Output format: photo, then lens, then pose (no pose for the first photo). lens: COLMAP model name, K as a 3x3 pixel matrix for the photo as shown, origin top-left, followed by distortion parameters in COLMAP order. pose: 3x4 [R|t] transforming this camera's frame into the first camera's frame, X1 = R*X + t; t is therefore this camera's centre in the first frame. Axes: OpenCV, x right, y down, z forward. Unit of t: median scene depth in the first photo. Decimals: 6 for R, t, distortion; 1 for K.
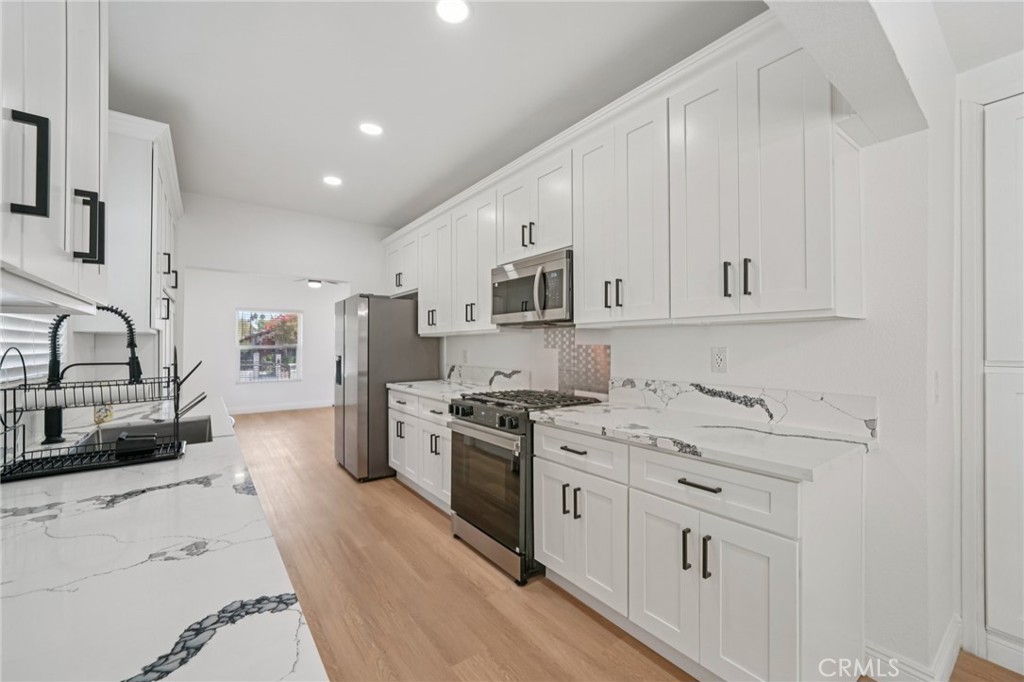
lens RADIAL K [[415.2, 0, 504.2], [0, 415.2, 346.3], [0, 0, 1]] dist [-0.002486, 0.000487]
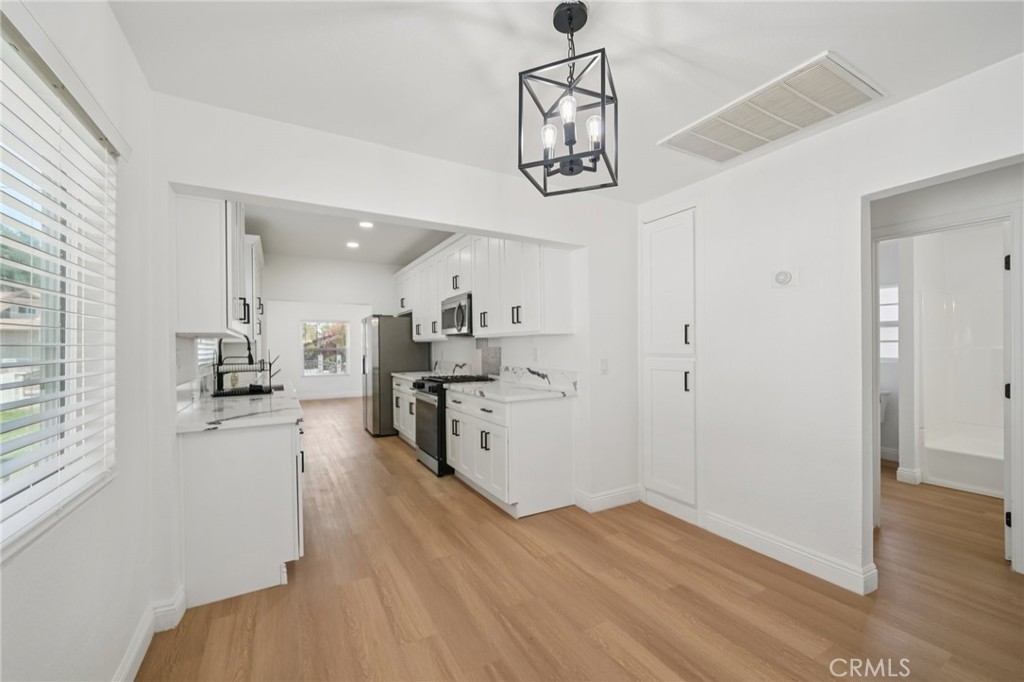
lens RADIAL K [[415.2, 0, 513.1], [0, 415.2, 350.2], [0, 0, 1]] dist [-0.002486, 0.000487]
pose [[0.993638, -0.005706, -0.112474, 0.428928], [0.006576, 0.999951, 0.007363, -0.002011], [0.112427, -0.008055, 0.993627, -0.593531]]
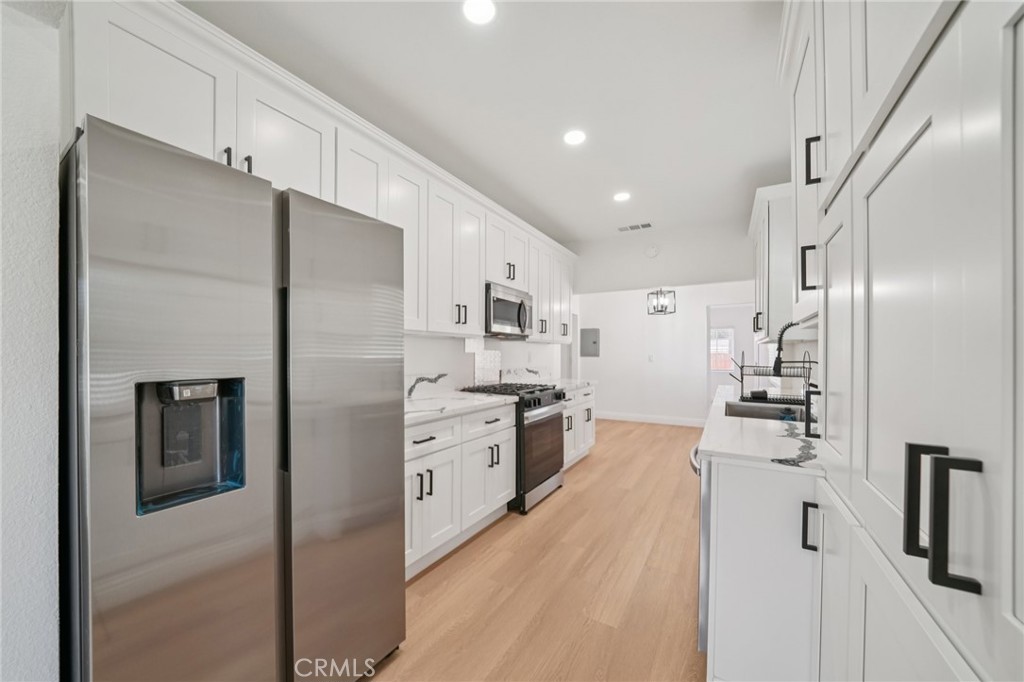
lens RADIAL K [[357.1, 0, 505.9], [0, 357.1, 350.8], [0, 0, 1]] dist [-0.002740, -0.000121]
pose [[-0.369586, 0.001318, 0.929196, -0.944724], [-0.010815, 0.999925, -0.005719, 0.004798], [-0.929134, -0.012163, -0.369544, 1.304593]]
